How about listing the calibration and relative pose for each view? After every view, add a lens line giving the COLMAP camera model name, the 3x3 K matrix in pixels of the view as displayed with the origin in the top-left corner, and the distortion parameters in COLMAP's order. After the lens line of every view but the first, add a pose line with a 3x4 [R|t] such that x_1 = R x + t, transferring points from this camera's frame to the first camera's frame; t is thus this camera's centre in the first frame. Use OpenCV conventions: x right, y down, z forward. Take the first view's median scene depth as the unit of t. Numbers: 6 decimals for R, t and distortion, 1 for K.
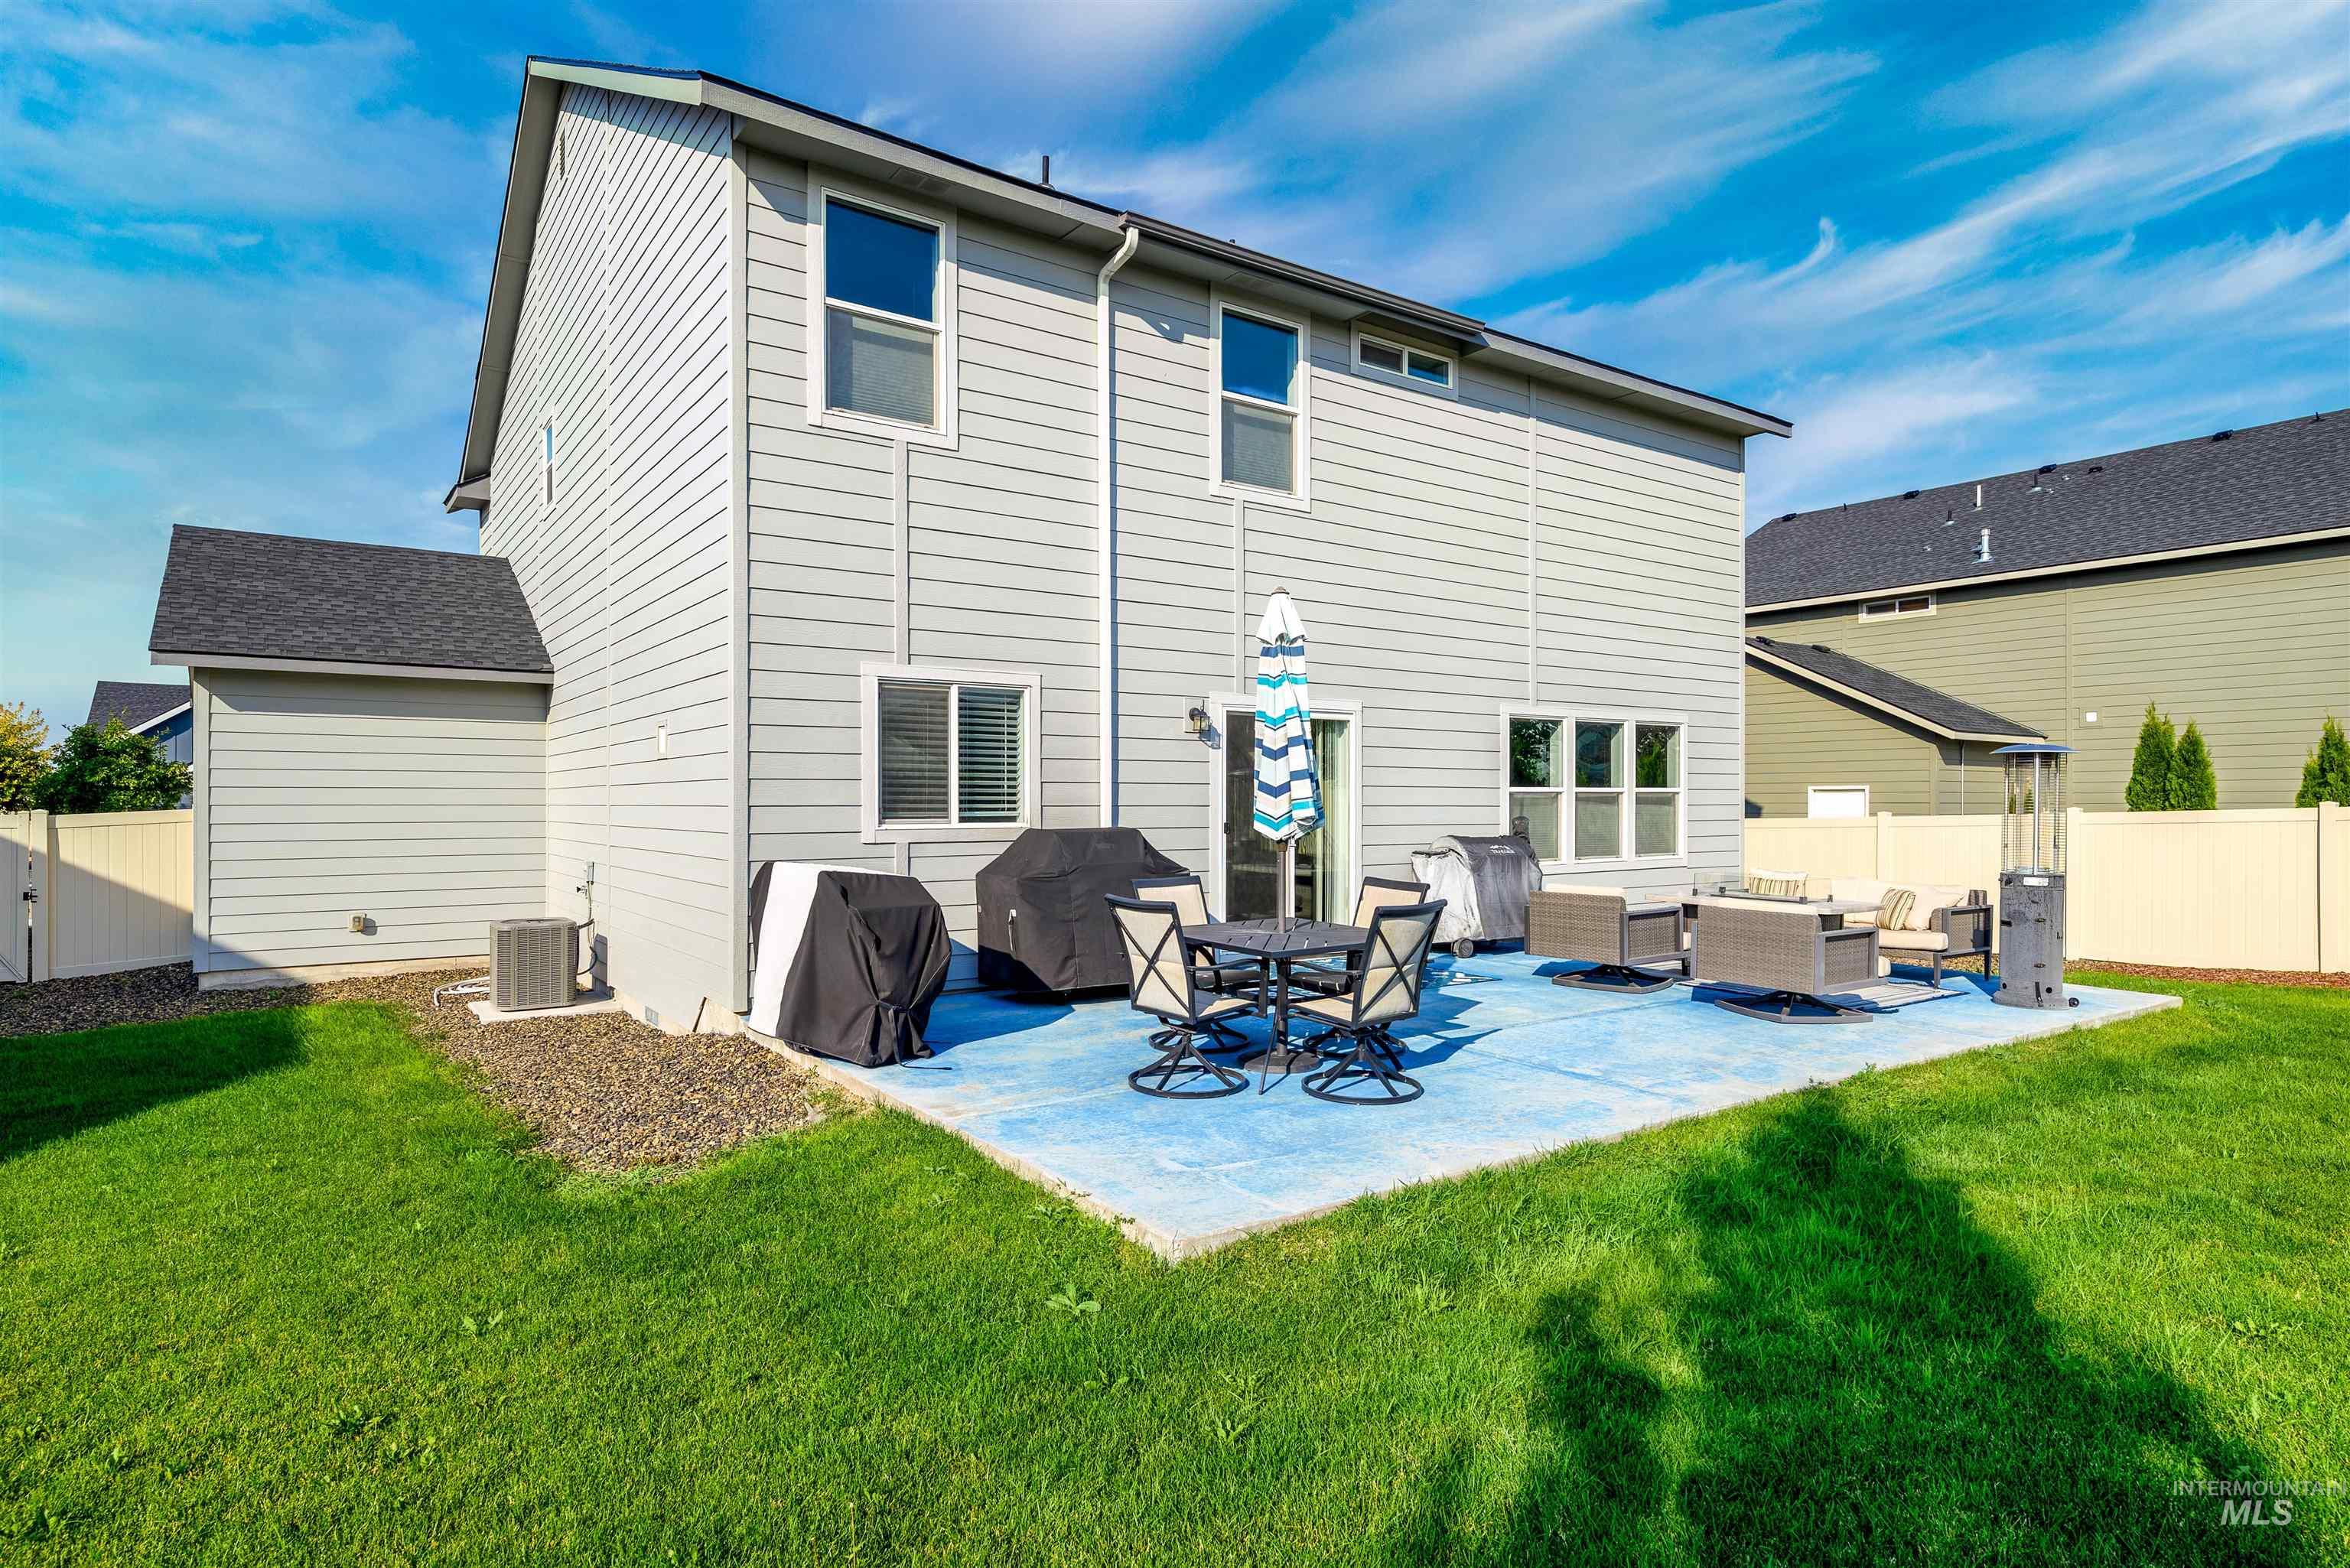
lens RADIAL K [[1274.4, 0, 1155.1], [0, 1274.4, 809.2], [0, 0, 1]] dist [0.003485, 0.000147]
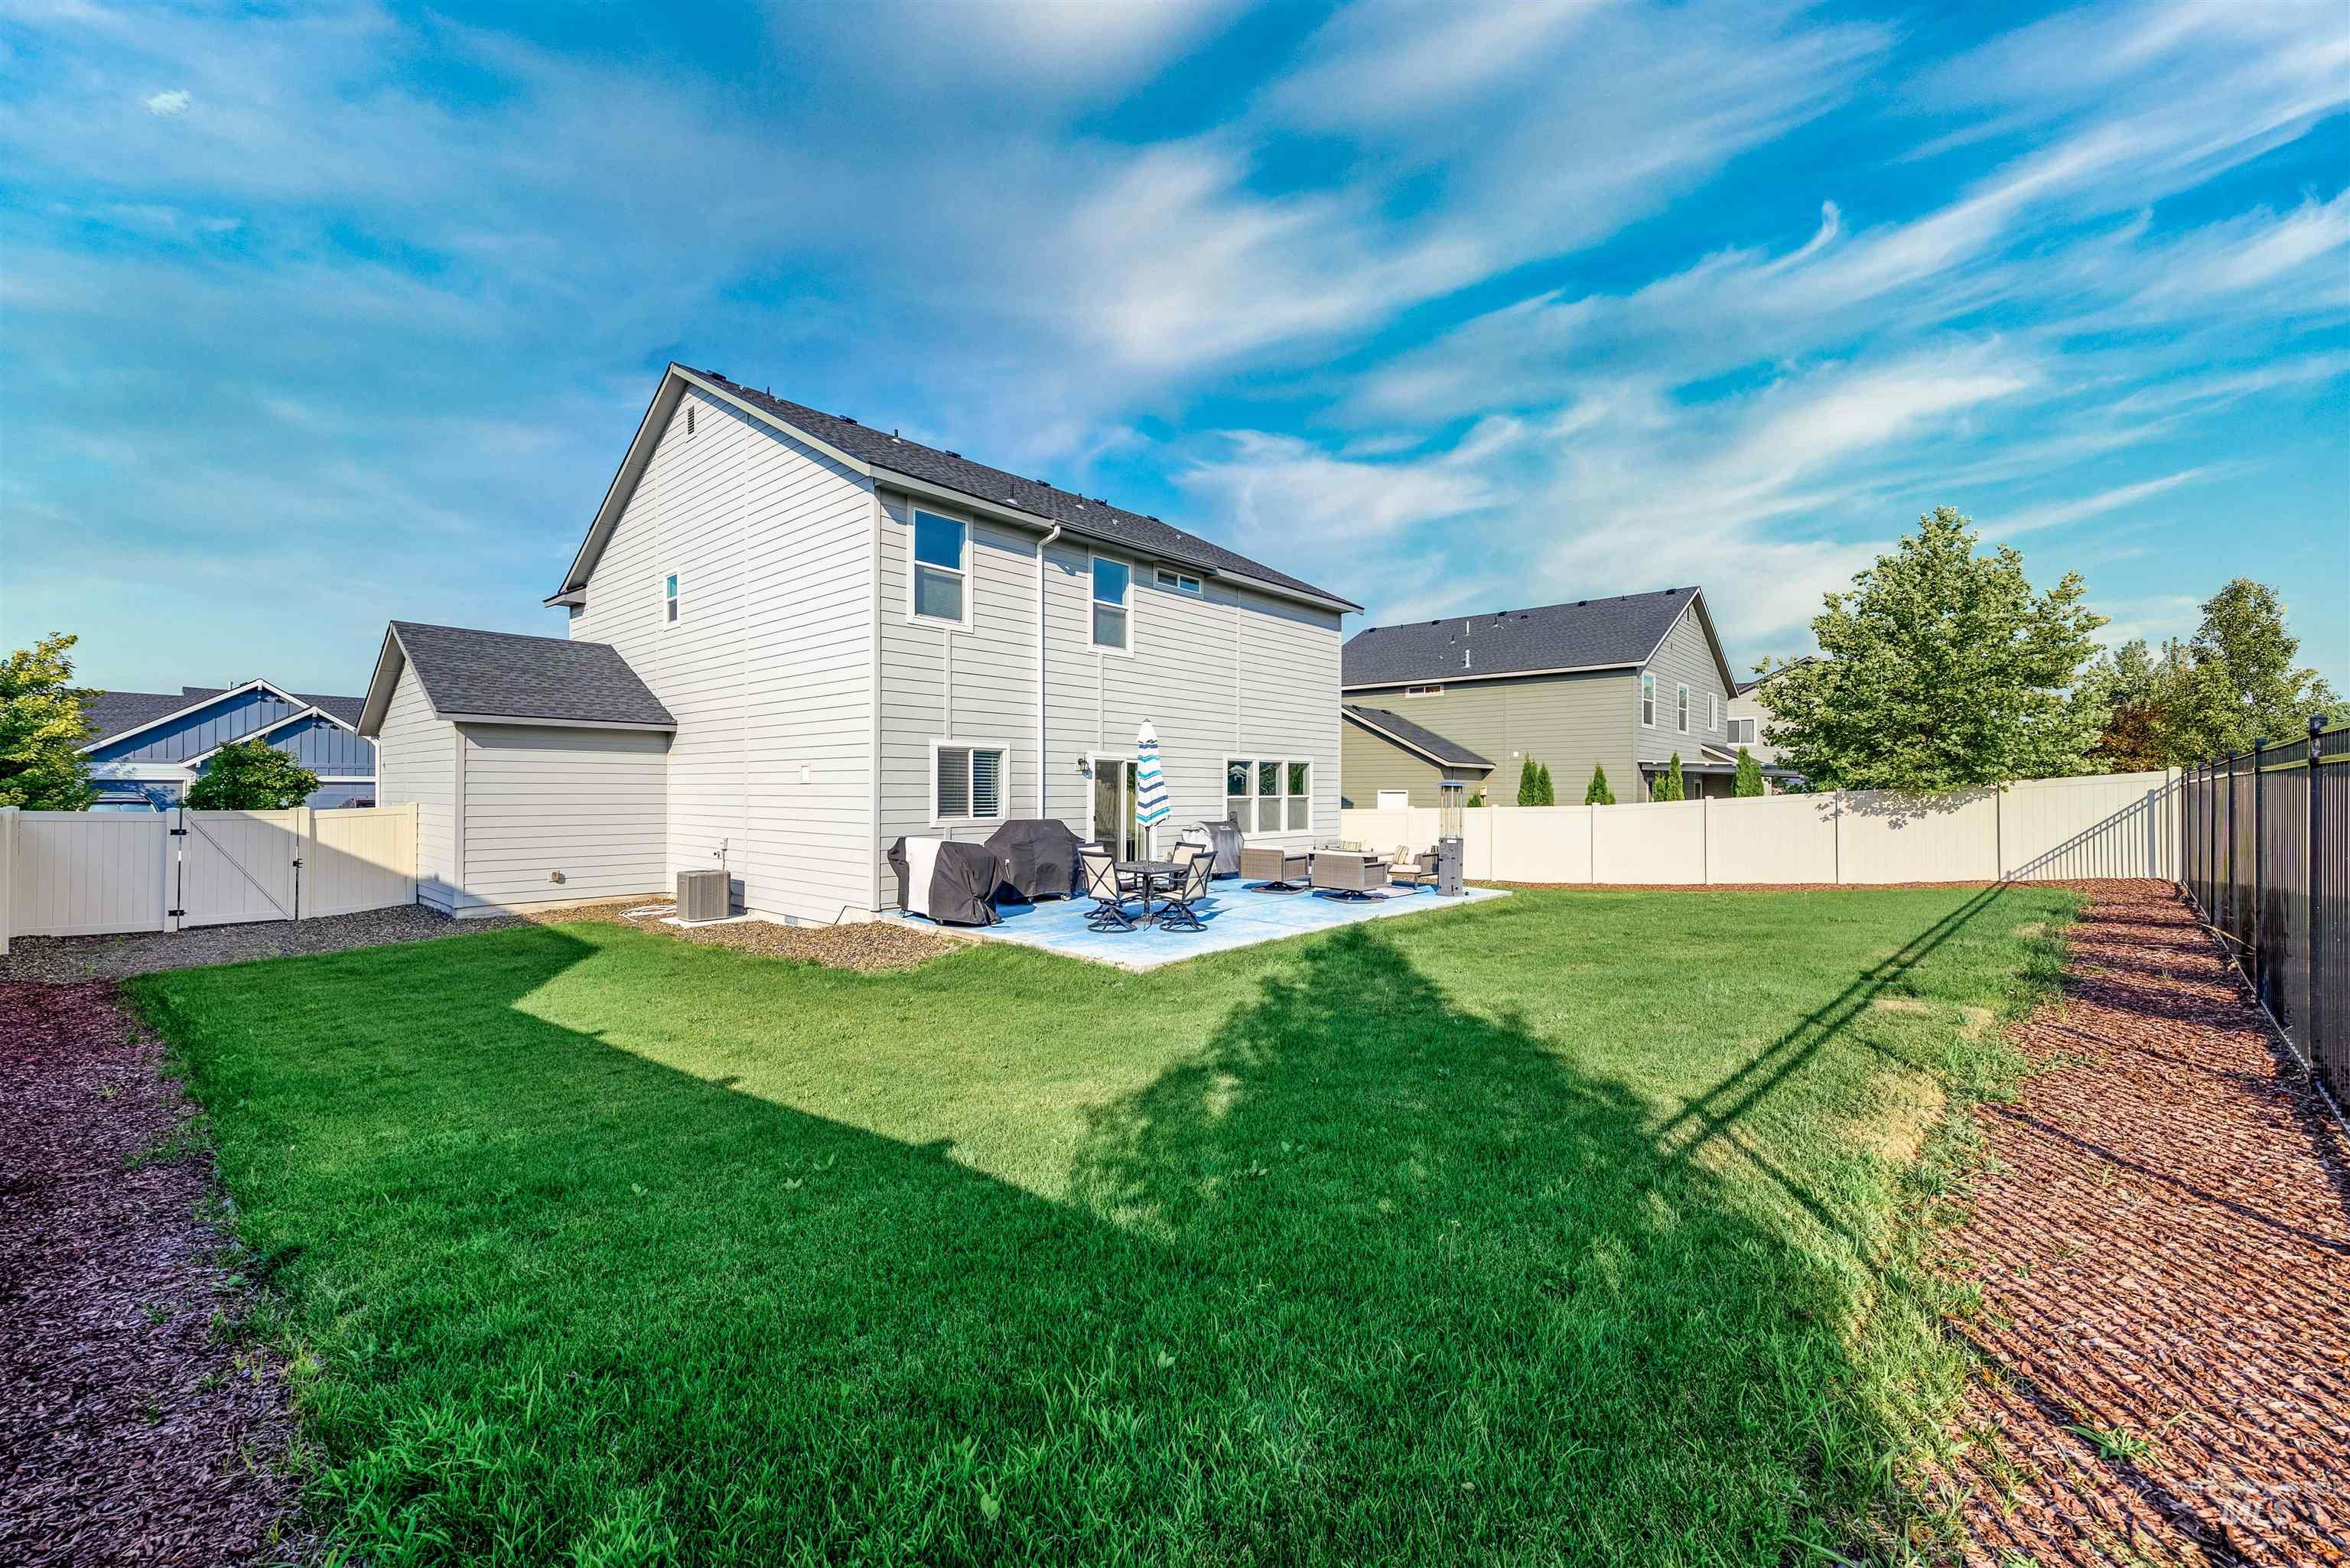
lens RADIAL K [[962.1, 0, 1168.4], [0, 962.1, 796.9], [0, 0, 1]] dist [-0.002623, -0.000127]
pose [[0.971633, 0.001370, 0.236492, -0.189295], [-0.002273, 0.999991, 0.003546, -0.024670], [-0.236485, -0.003983, 0.971627, -0.491191]]
